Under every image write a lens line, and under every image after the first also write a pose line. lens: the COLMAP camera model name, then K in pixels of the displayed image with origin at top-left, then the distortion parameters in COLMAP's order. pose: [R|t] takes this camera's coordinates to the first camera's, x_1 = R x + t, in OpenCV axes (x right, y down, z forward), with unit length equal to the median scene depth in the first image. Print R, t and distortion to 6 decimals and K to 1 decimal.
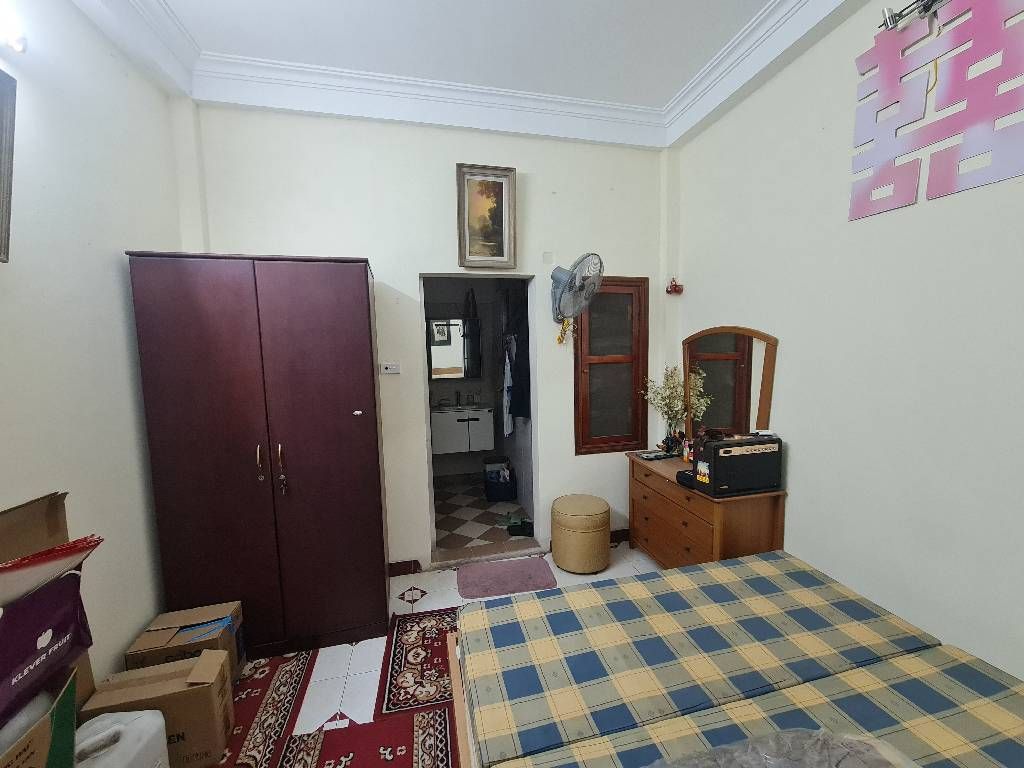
lens RADIAL K [[419.7, 0, 514.0], [0, 419.7, 384.5], [0, 0, 1]] dist [-0.002950, -0.000150]
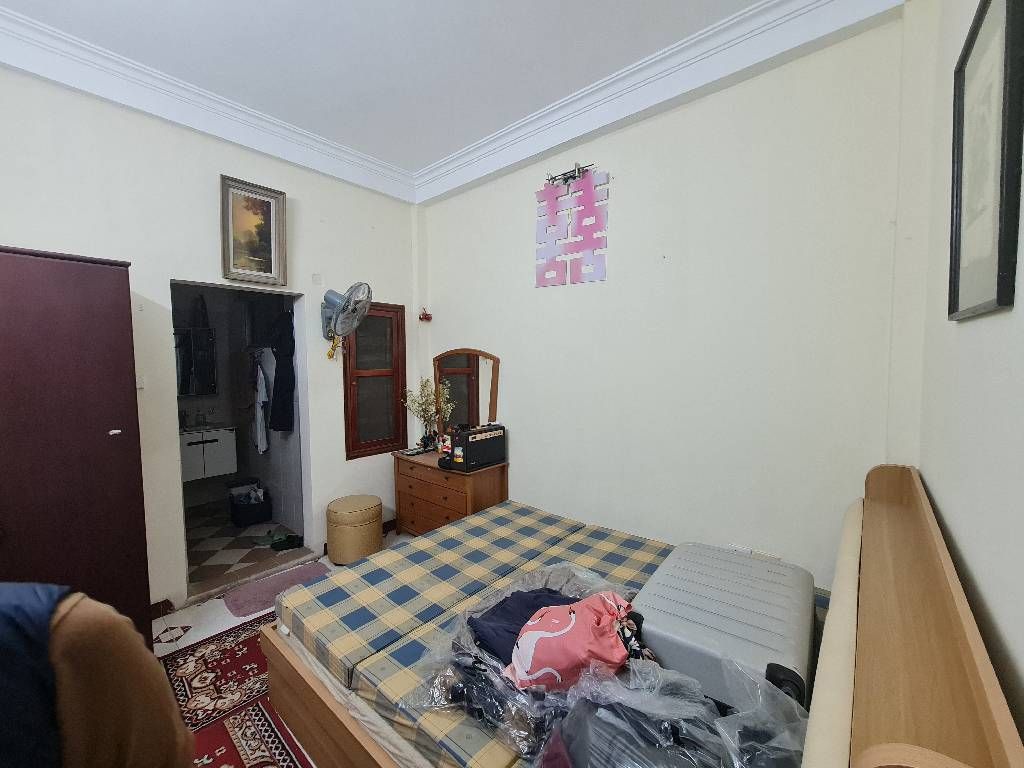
lens RADIAL K [[419.7, 0, 514.0], [0, 419.7, 384.5], [0, 0, 1]] dist [-0.002950, -0.000150]
pose [[0.806281, -0.017106, 0.591285, -0.159318], [0.039709, 0.998892, -0.025248, 0.017052], [-0.590198, 0.043836, 0.806067, -0.166609]]
